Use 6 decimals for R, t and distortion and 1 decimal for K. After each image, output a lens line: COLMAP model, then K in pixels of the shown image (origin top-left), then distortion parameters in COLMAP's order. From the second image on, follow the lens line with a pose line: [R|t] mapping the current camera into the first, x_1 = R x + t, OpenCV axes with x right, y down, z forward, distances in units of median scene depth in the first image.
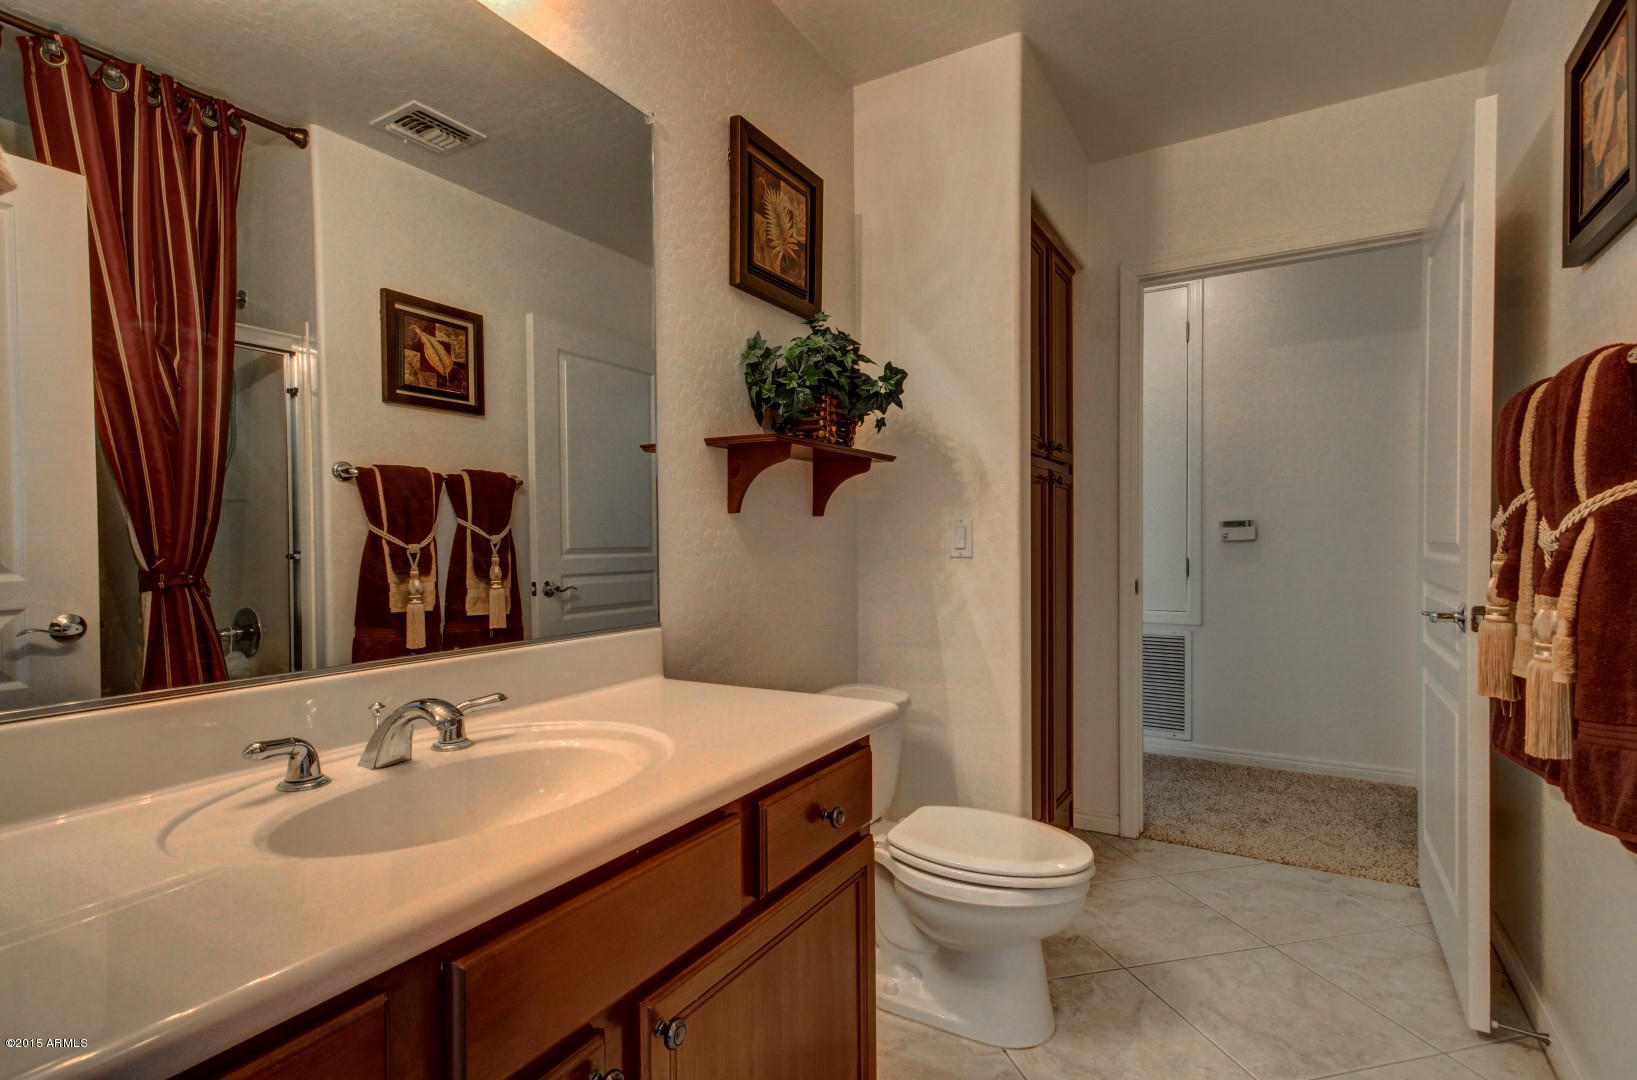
lens RADIAL K [[786.6, 0, 832.9], [0, 786.6, 555.4], [0, 0, 1]] dist [0.027611, -0.000450]
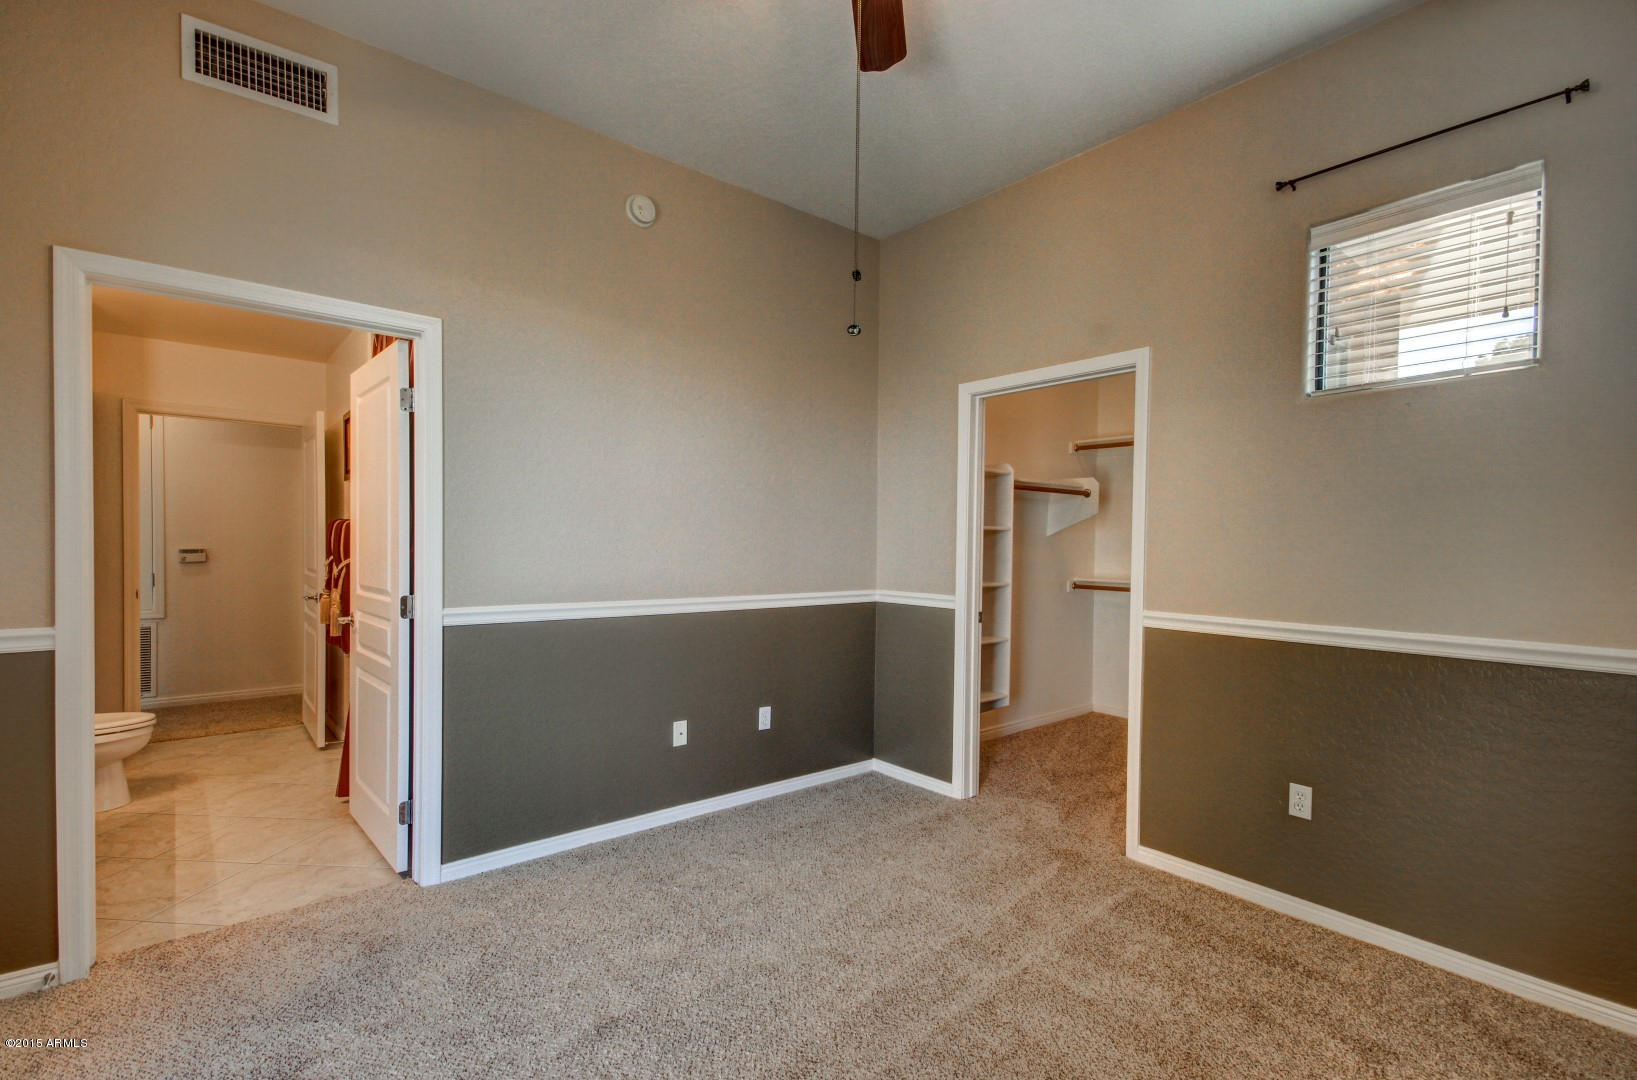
lens RADIAL K [[750.6, 0, 829.4], [0, 750.6, 554.8], [0, 0, 1]] dist [0.016390, -0.000452]
pose [[0.336024, -0.003412, 0.941847, -0.945430], [0.005069, 0.999986, 0.001814, -0.056980], [-0.941840, 0.004165, 0.336036, -1.359371]]
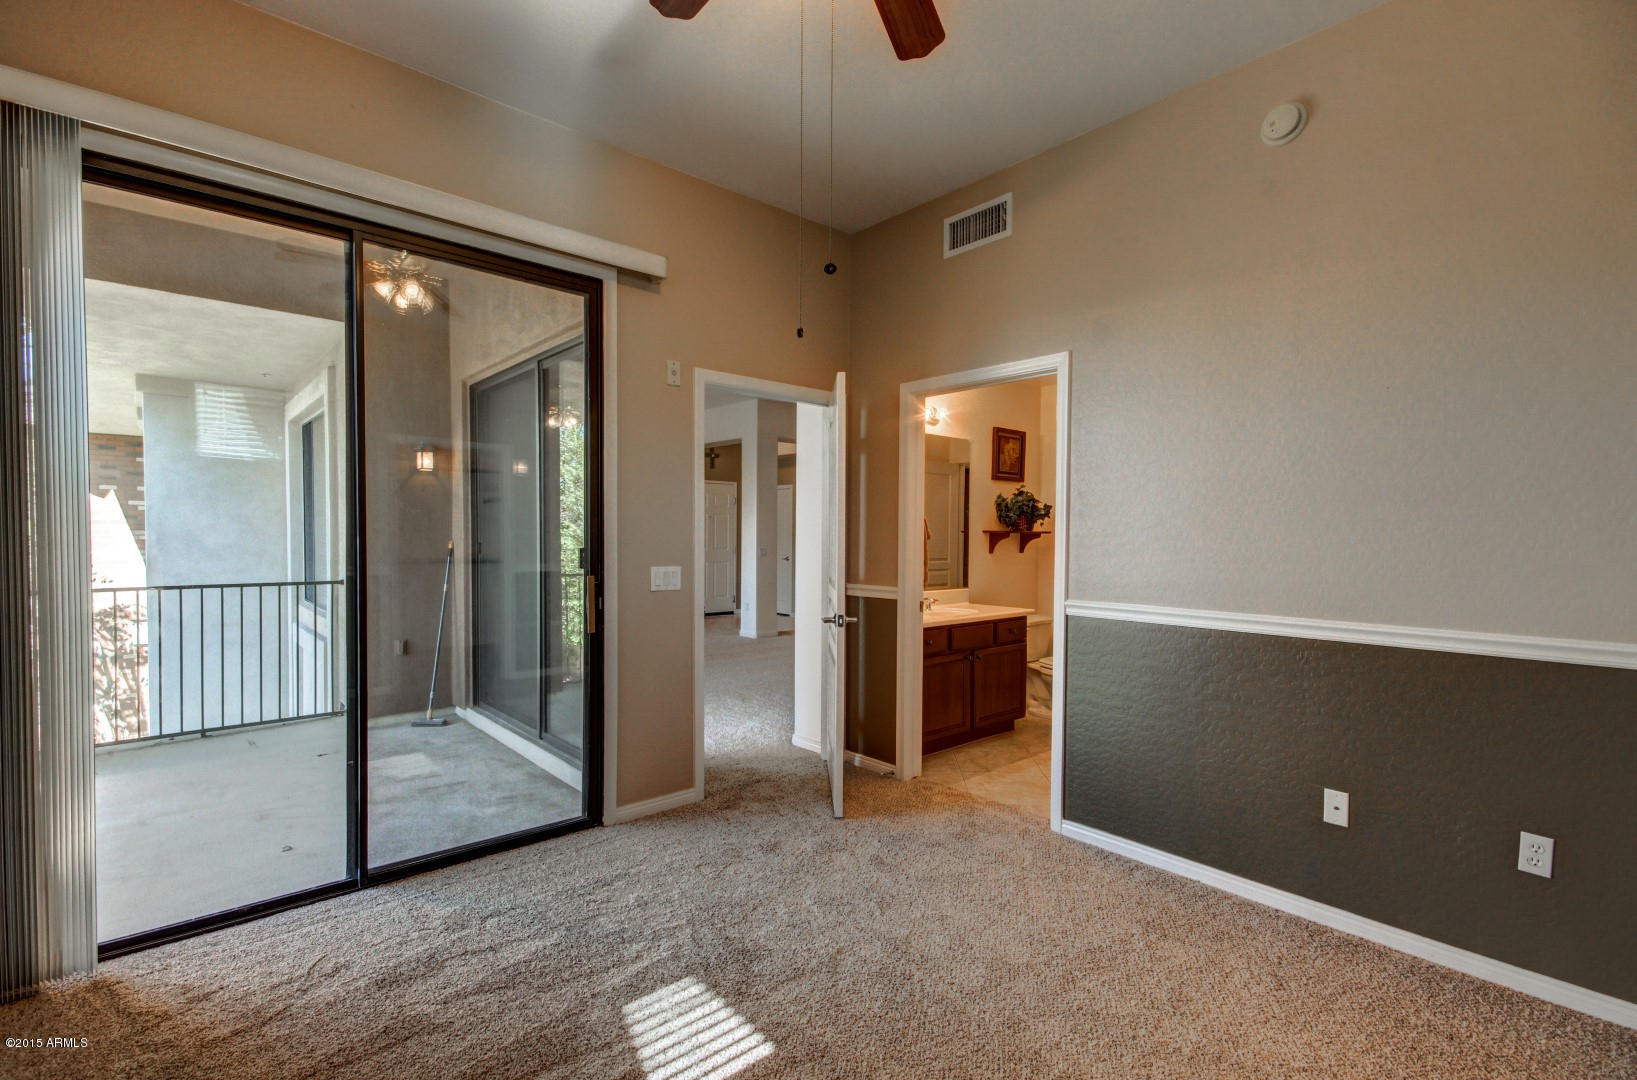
lens RADIAL K [[750.6, 0, 829.4], [0, 750.6, 554.8], [0, 0, 1]] dist [0.016390, -0.000452]
pose [[0.948419, 0.024091, -0.316103, 0.198090], [-0.022577, 0.999709, 0.008451, -0.057130], [0.316215, -0.000878, 0.948687, -1.934686]]
